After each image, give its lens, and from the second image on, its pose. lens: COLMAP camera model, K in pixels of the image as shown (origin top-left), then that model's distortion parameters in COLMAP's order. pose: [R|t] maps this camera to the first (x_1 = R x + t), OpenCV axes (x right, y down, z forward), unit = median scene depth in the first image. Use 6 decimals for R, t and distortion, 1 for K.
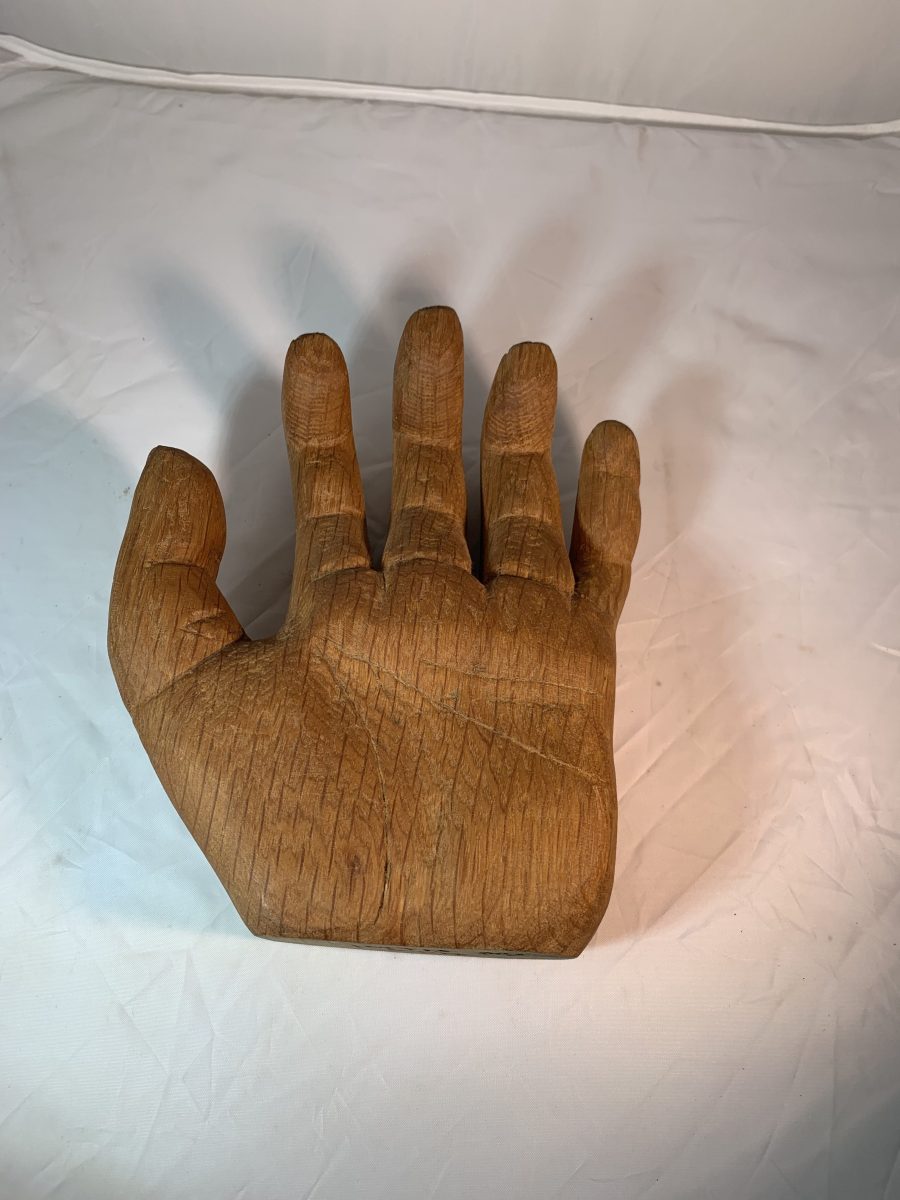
lens RADIAL K [[887.6, 0, 450.0], [0, 887.6, 600.0], [0, 0, 1]] dist [0.083571, -0.238595]
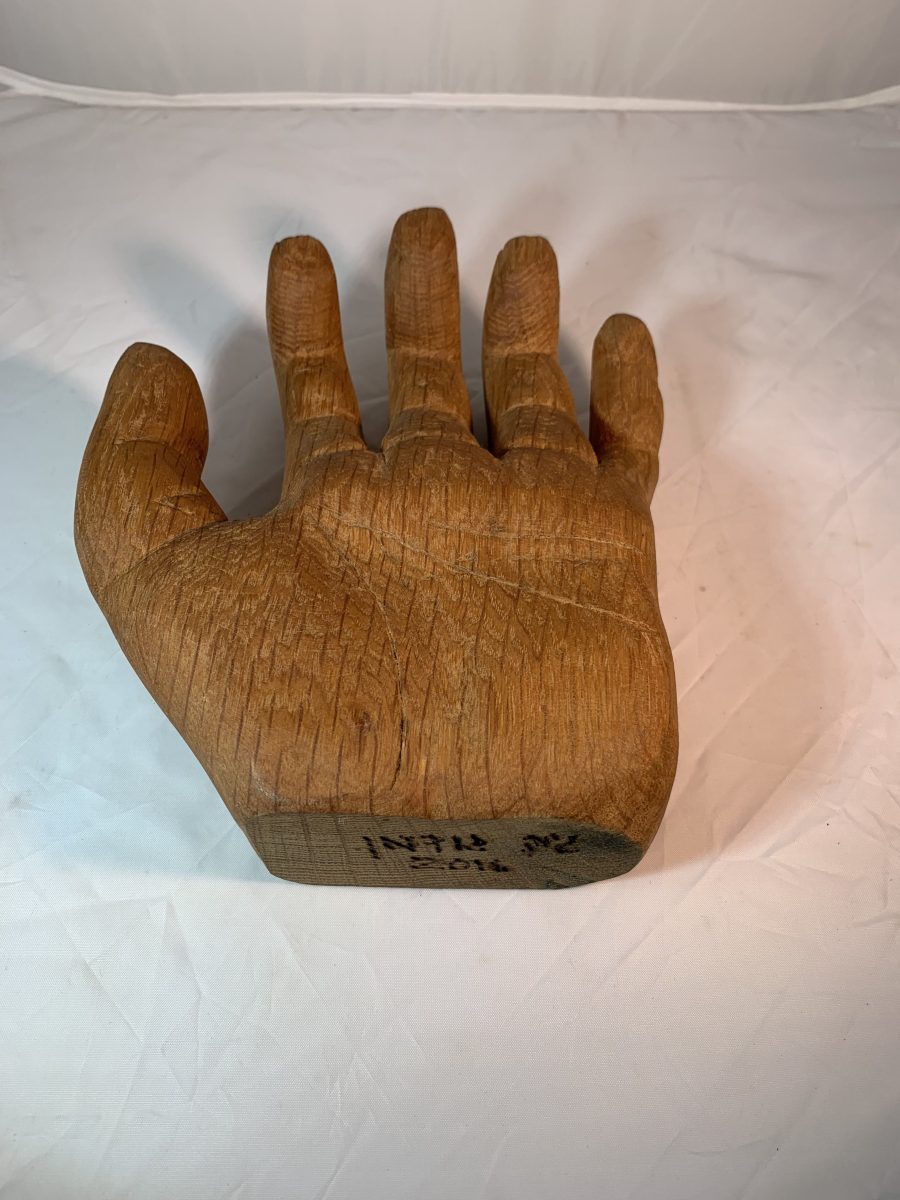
lens RADIAL K [[911.7, 0, 450.0], [0, 911.7, 600.0], [0, 0, 1]] dist [0.071191, -0.259358]
pose [[0.997782, -0.066371, -0.005035, -0.013447], [0.064327, 0.980964, -0.183228, 0.306349], [0.017100, 0.182498, 0.983058, 0.132411]]
